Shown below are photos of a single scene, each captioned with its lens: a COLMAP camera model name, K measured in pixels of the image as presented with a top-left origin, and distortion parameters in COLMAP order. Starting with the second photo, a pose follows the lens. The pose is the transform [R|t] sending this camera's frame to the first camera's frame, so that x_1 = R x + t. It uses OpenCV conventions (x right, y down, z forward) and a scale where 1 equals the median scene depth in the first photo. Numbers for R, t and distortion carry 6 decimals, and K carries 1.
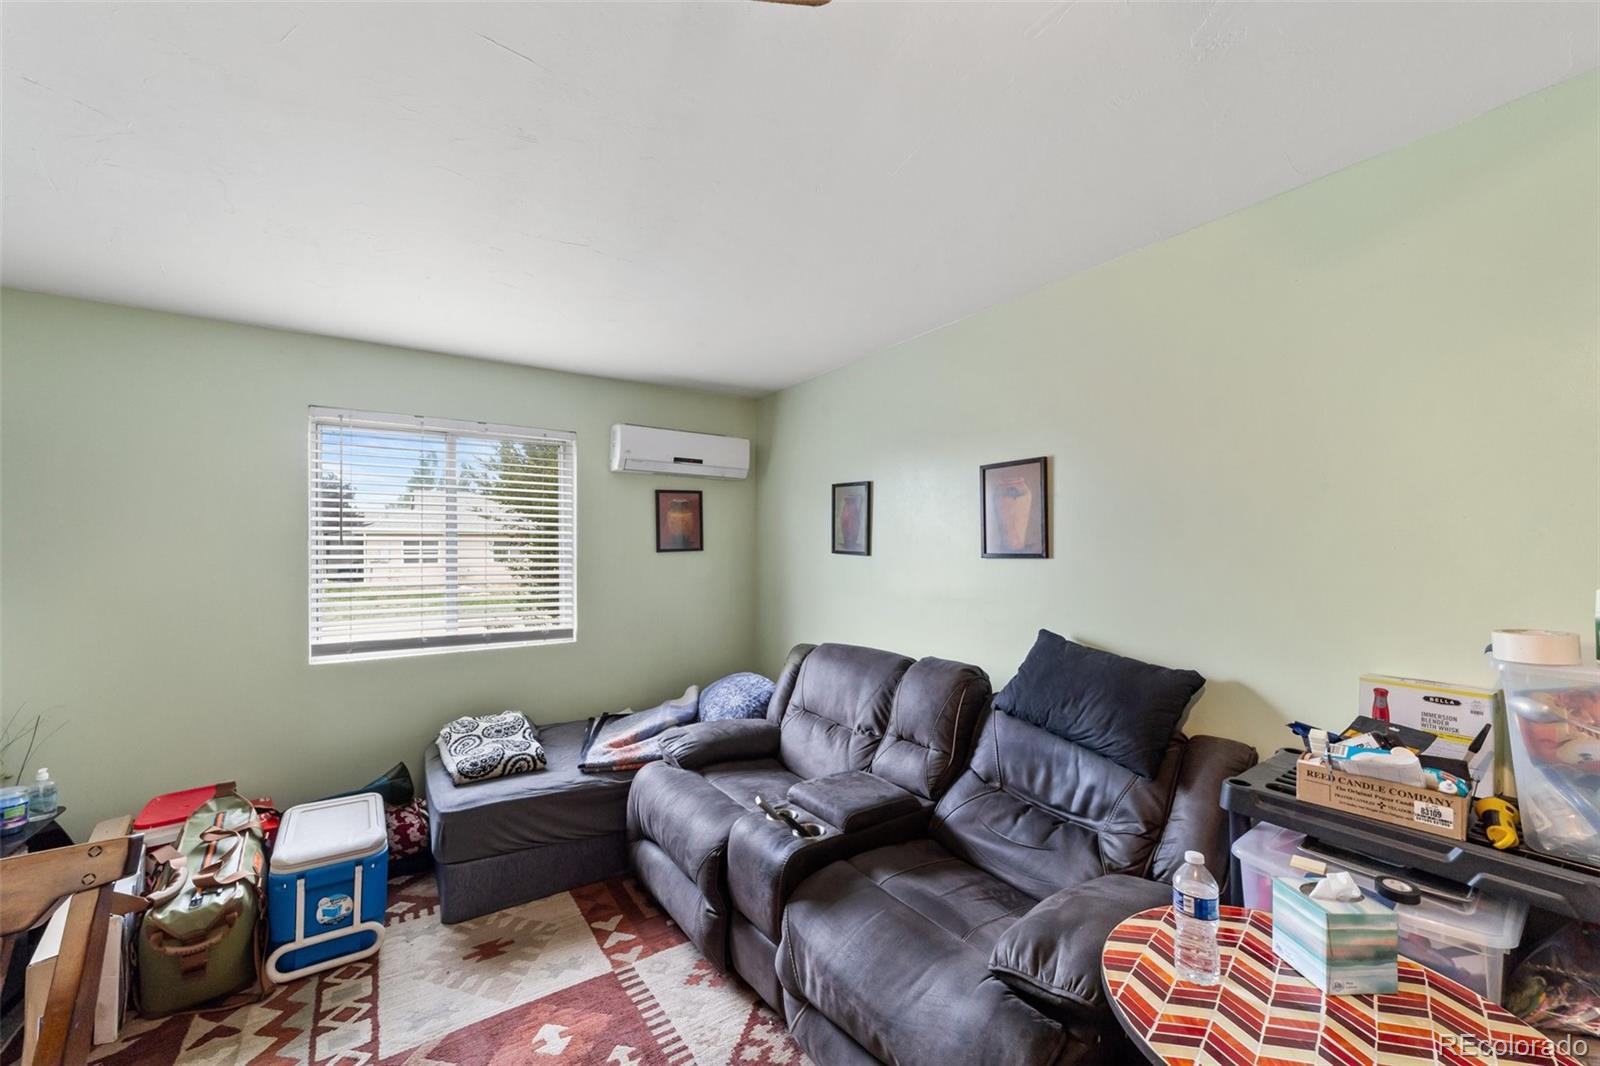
lens RADIAL K [[619.8, 0, 804.9], [0, 619.8, 549.9], [0, 0, 1]] dist [-0.021879, 0.006961]
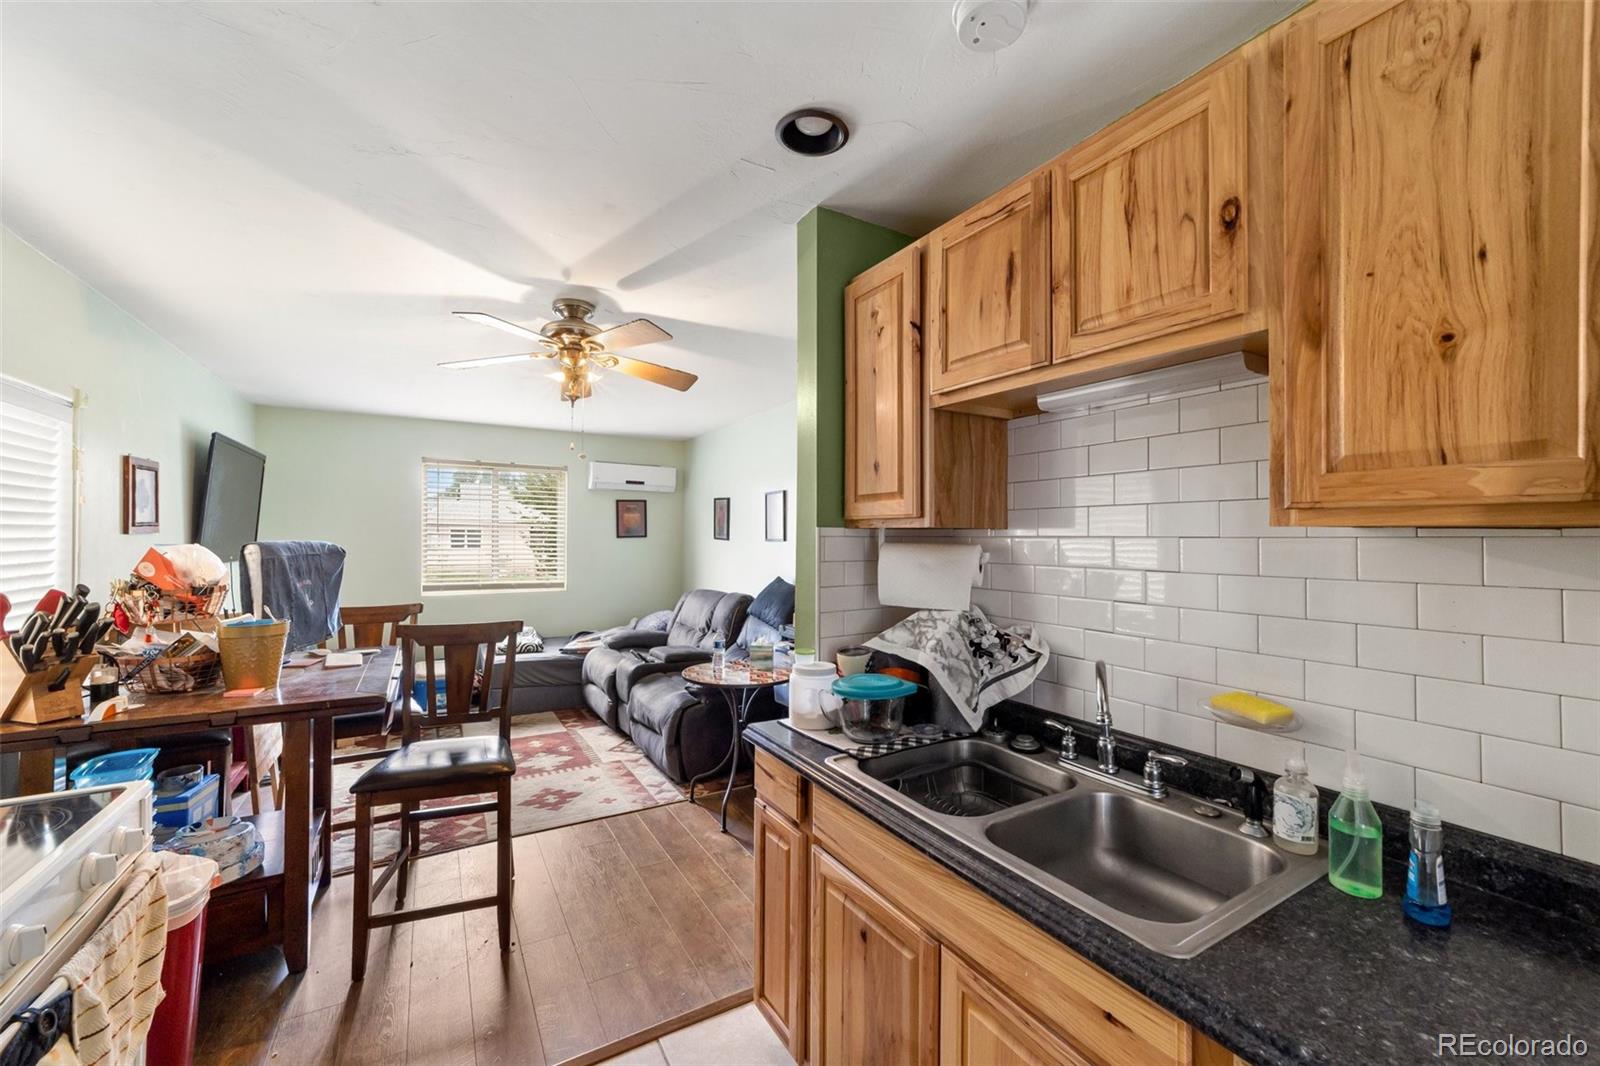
lens RADIAL K [[619.8, 0, 804.9], [0, 619.8, 549.9], [0, 0, 1]] dist [-0.021879, 0.006961]
pose [[0.998473, 0.007131, -0.054775, 0.497786], [-0.006260, 0.999852, 0.016041, 0.007149], [0.054881, -0.015673, 0.998370, -0.866919]]
